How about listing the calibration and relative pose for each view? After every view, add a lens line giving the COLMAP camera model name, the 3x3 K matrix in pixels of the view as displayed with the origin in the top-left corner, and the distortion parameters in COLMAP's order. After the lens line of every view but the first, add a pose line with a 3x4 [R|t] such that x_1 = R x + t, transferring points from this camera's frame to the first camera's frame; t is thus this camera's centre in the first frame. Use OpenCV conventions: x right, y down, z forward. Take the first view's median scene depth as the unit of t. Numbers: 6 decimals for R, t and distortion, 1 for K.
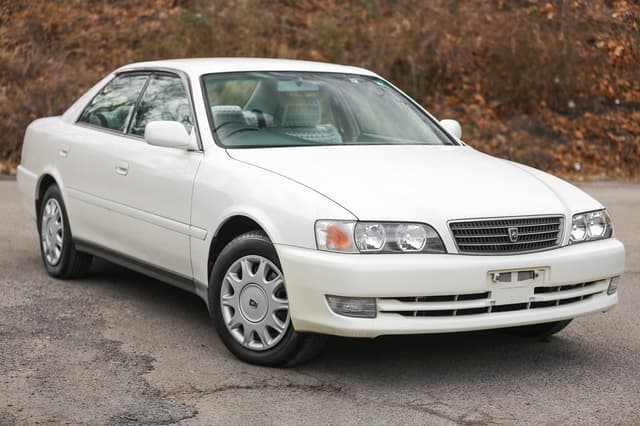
lens RADIAL K [[1339.7, 0, 317.9], [0, 1339.7, 212.2], [0, 0, 1]] dist [-0.318191, 0.000000]
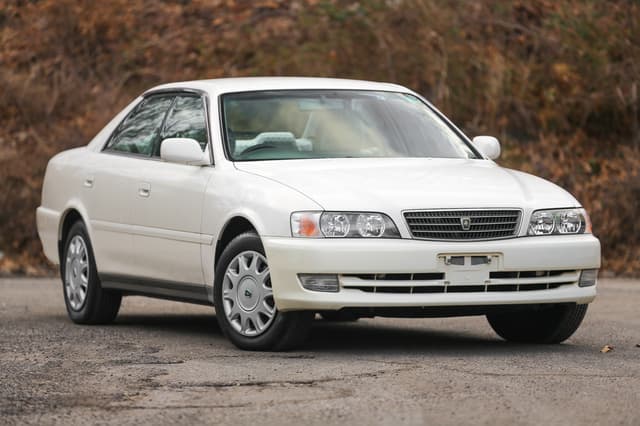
lens RADIAL K [[3701.0, 0, 321.0], [0, 3701.0, 214.5], [0, 0, 1]] dist [1.782959, 0.000000]
pose [[0.988713, -0.019070, -0.148603, 0.468784], [0.006965, 0.996645, -0.081555, 0.252330], [0.149660, 0.079599, 0.985528, -2.032182]]
